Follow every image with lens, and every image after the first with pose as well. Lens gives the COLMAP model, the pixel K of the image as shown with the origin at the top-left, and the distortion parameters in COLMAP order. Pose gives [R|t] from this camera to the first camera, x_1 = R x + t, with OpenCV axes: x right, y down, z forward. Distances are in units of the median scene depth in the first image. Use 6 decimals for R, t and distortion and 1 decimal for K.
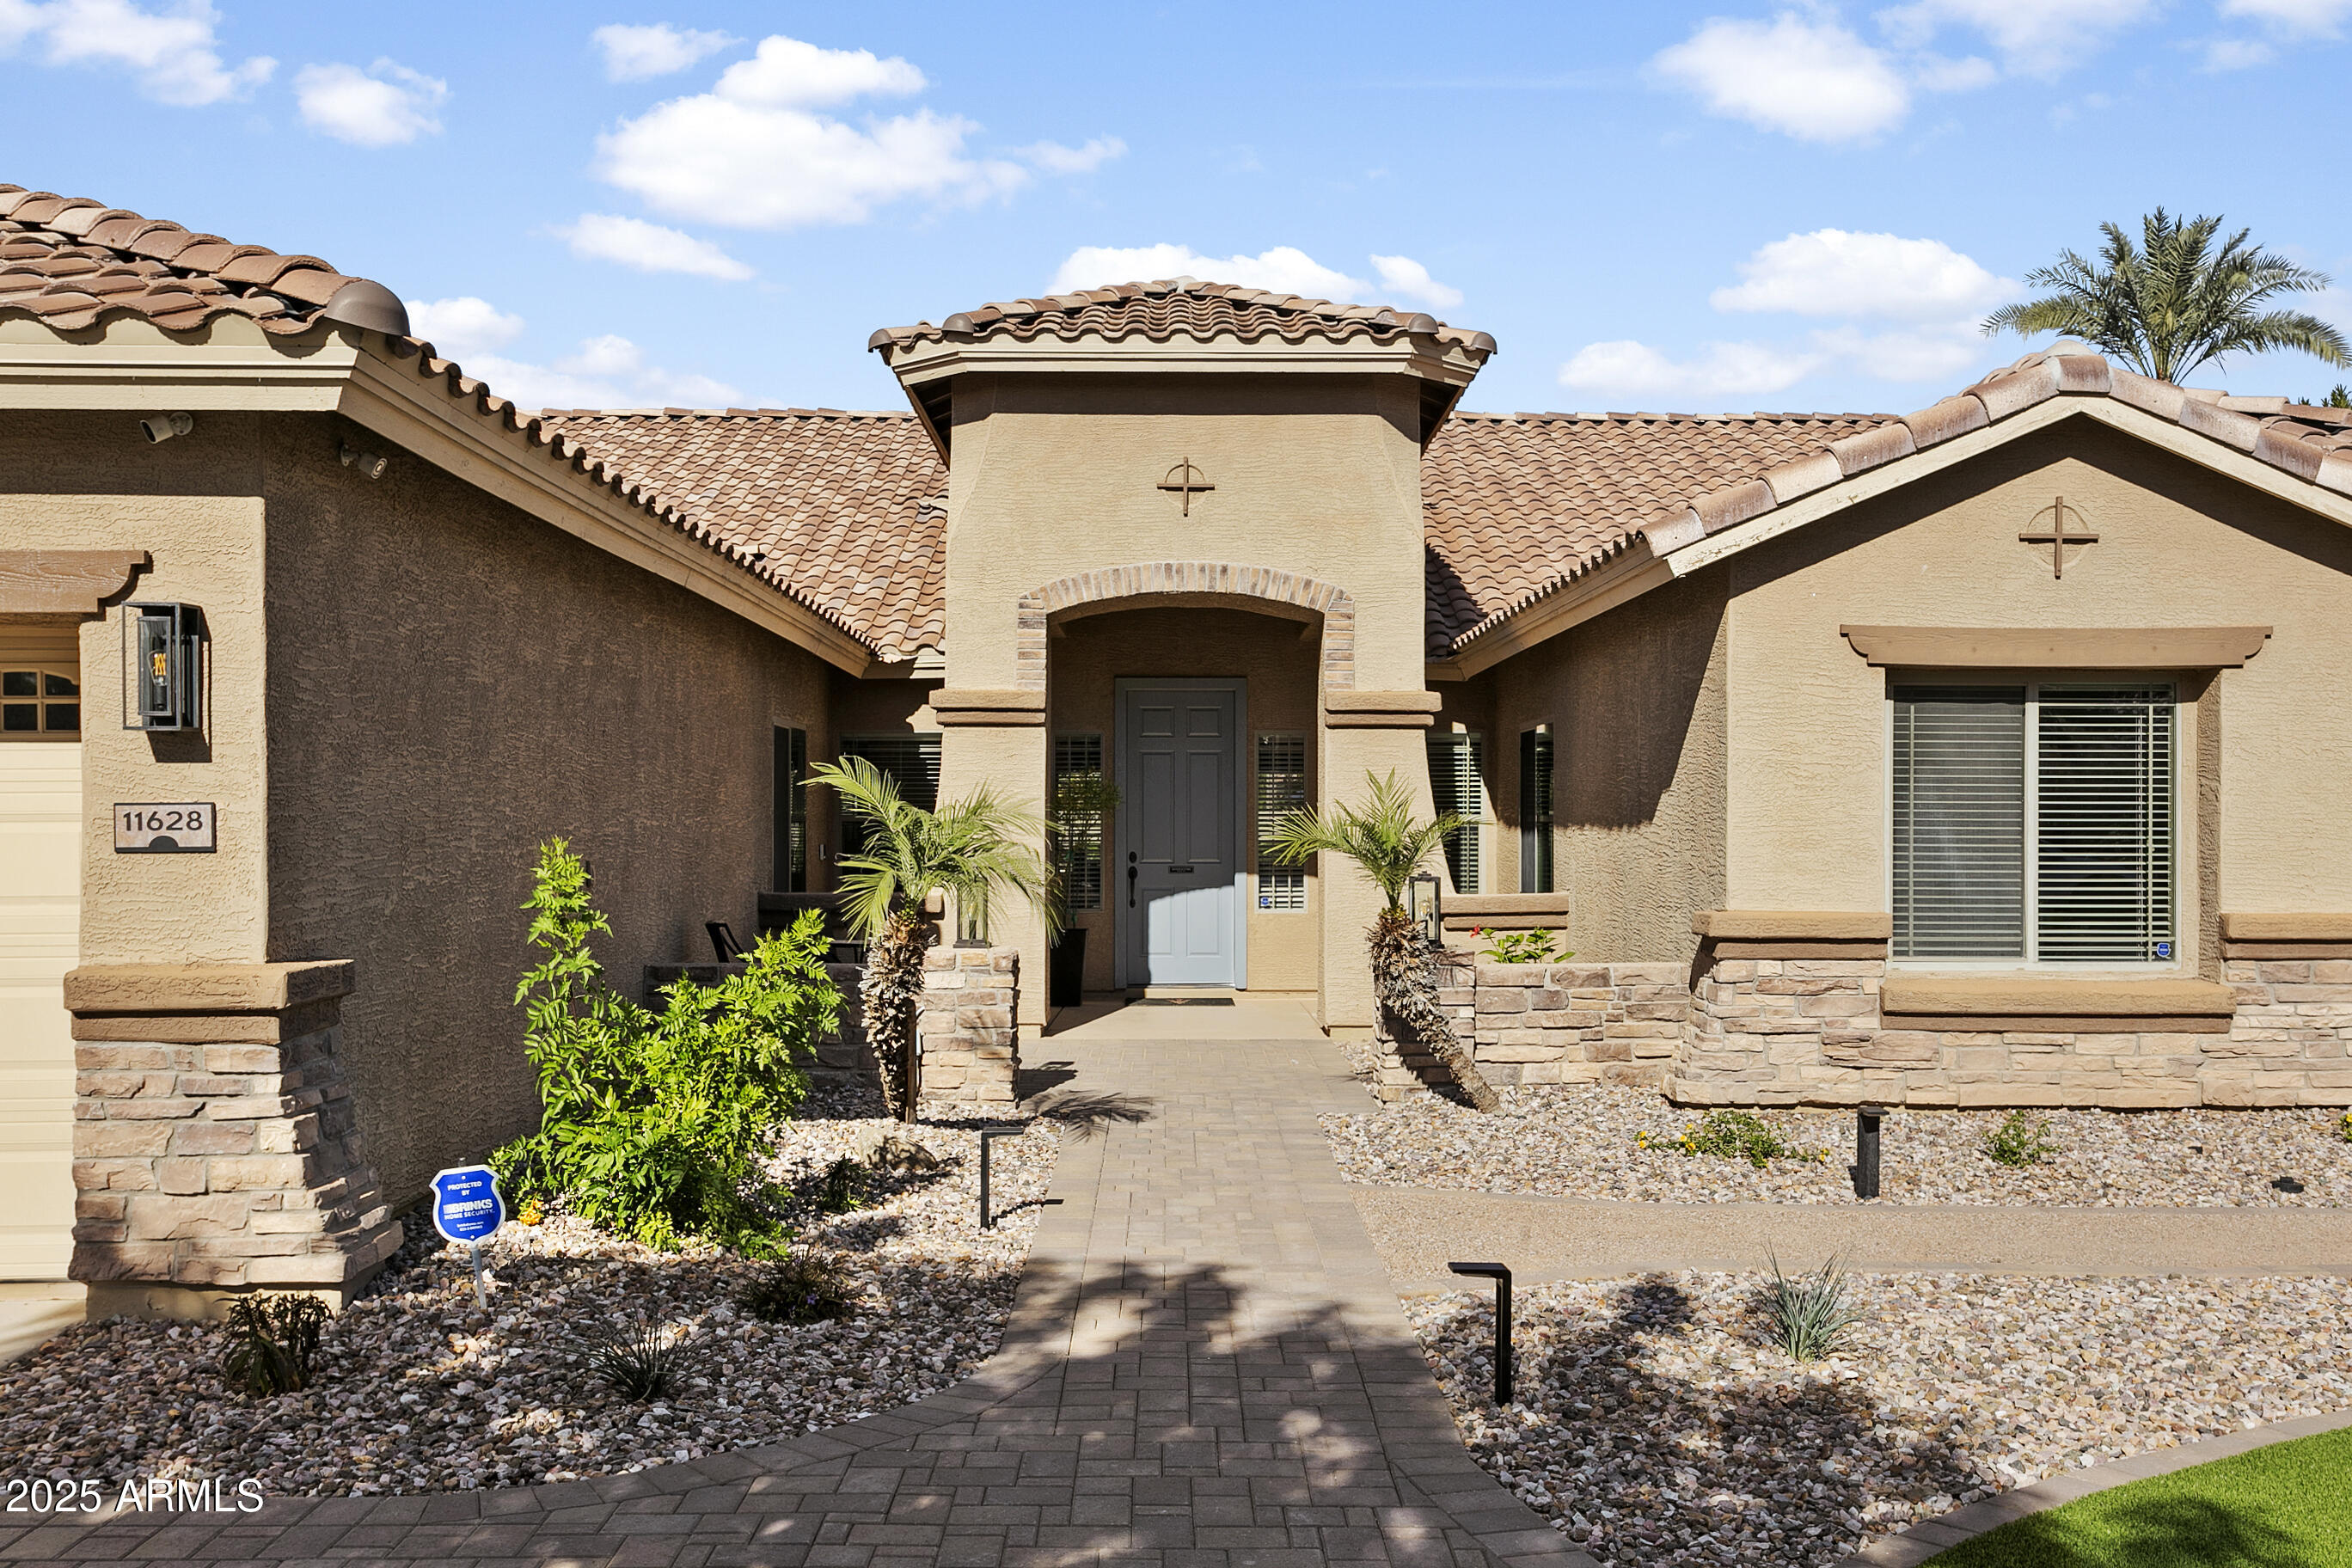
lens RADIAL K [[2129.3, 0, 1204.7], [0, 2129.3, 826.3], [0, 0, 1]] dist [0.006240, 0.008405]
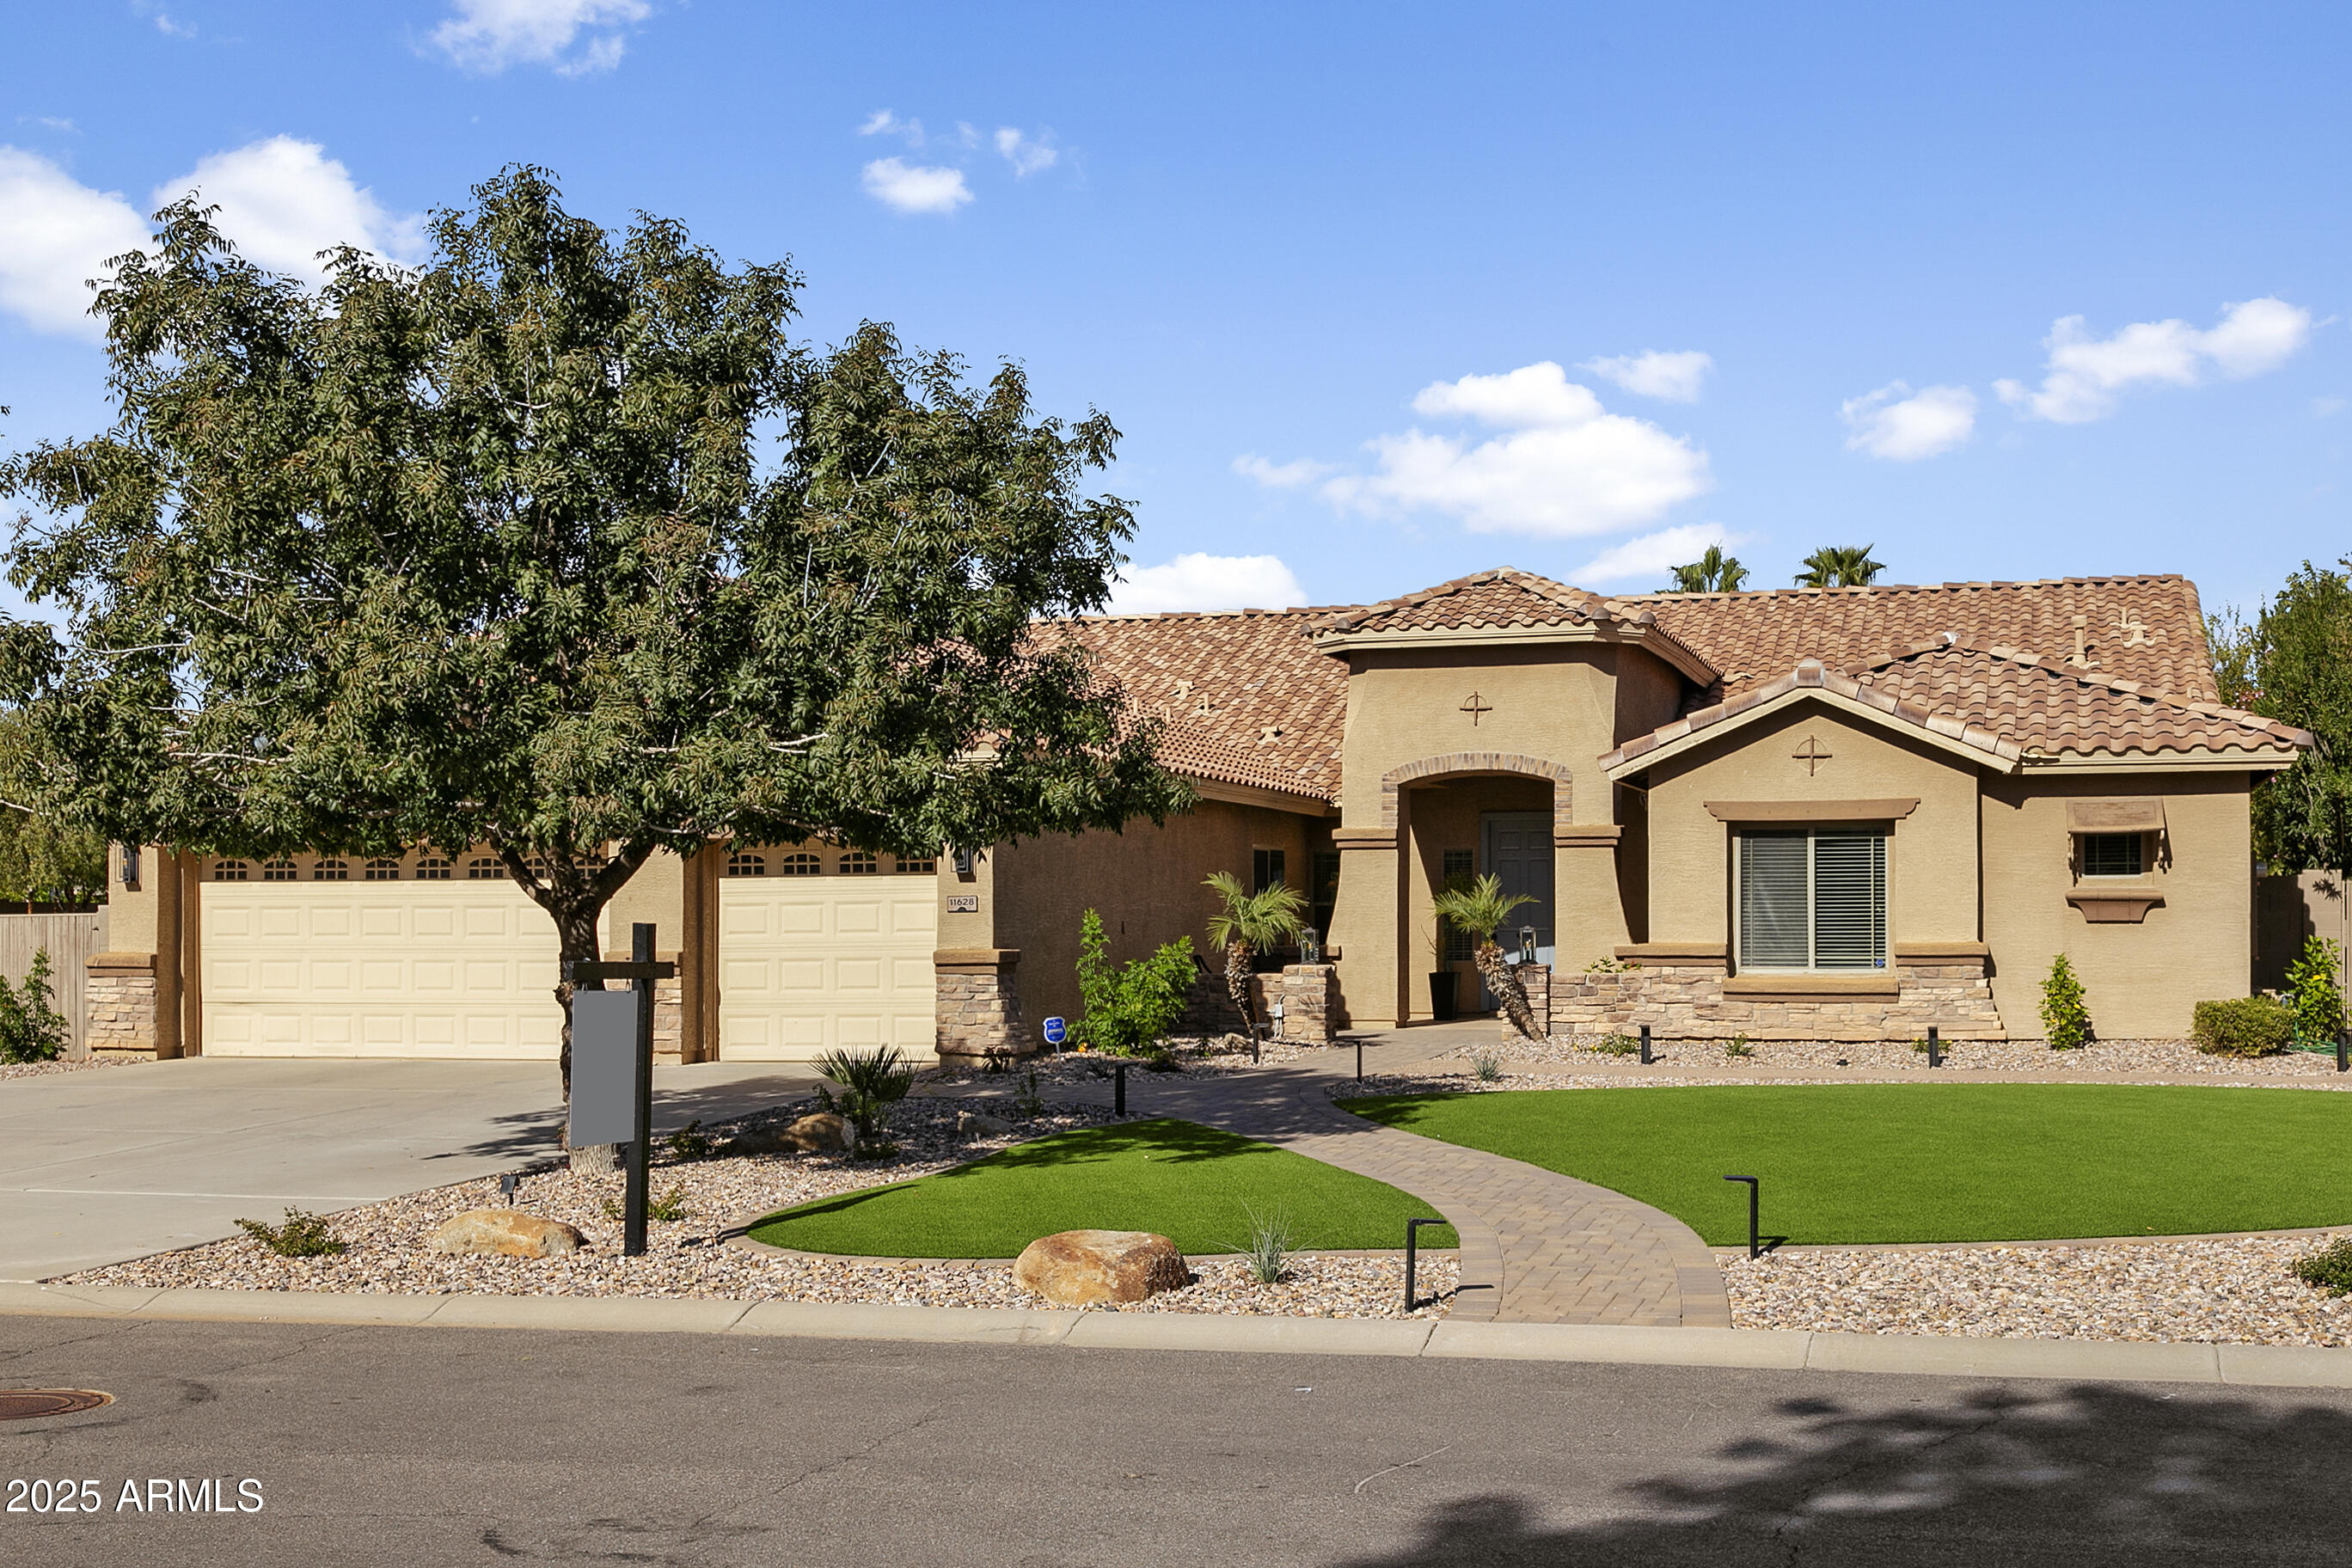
lens RADIAL K [[2757.8, 0, 1175.6], [0, 2757.8, 787.0], [0, 0, 1]] dist [-0.006133, 0.000000]
pose [[0.943509, -0.022321, -0.330593, 0.693732], [0.005811, 0.998690, -0.050844, 0.022250], [0.331295, 0.046051, 0.942403, -1.642496]]
